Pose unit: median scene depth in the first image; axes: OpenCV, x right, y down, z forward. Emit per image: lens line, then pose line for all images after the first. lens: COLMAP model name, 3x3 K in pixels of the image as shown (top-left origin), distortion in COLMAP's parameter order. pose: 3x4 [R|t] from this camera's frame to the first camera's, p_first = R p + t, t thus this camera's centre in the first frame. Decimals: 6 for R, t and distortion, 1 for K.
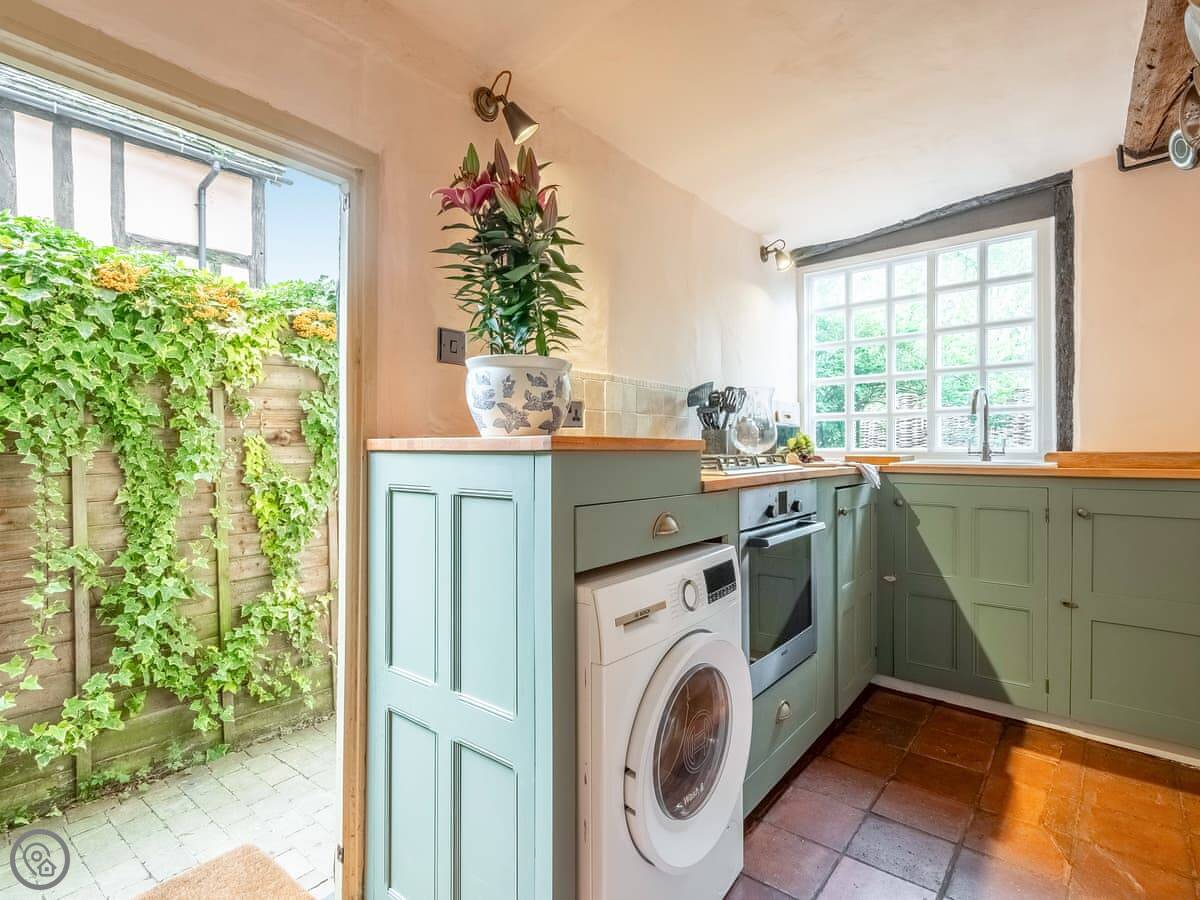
lens RADIAL K [[592.7, 0, 605.2], [0, 592.7, 450.6], [0, 0, 1]] dist [0.002836, -0.003528]
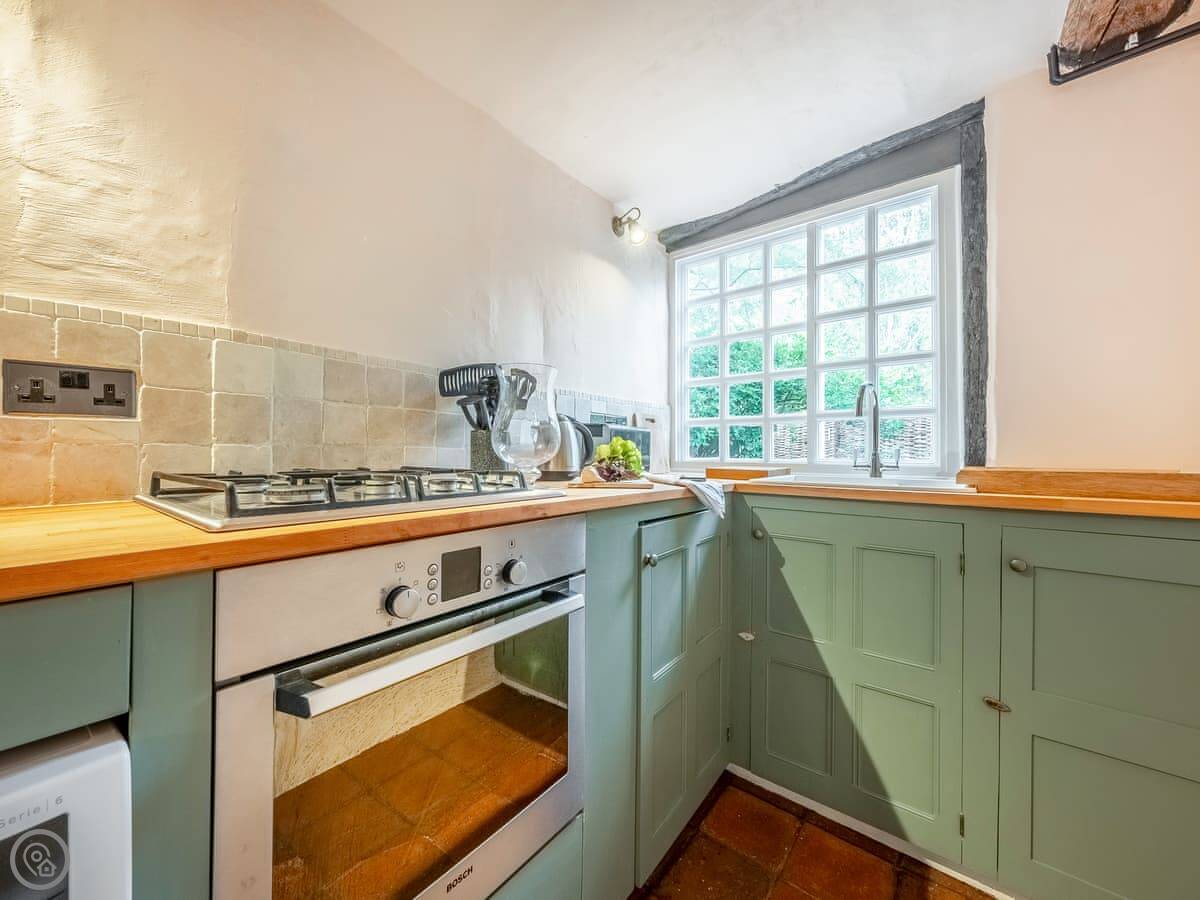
lens RADIAL K [[463.7, 0, 604.0], [0, 463.7, 447.6], [0, 0, 1]] dist [-0.008297, 0.000704]
pose [[0.999512, 0.011896, 0.028895, 0.282194], [-0.011380, 0.999774, -0.017936, -0.007076], [-0.029102, 0.017599, 0.999422, 0.424034]]
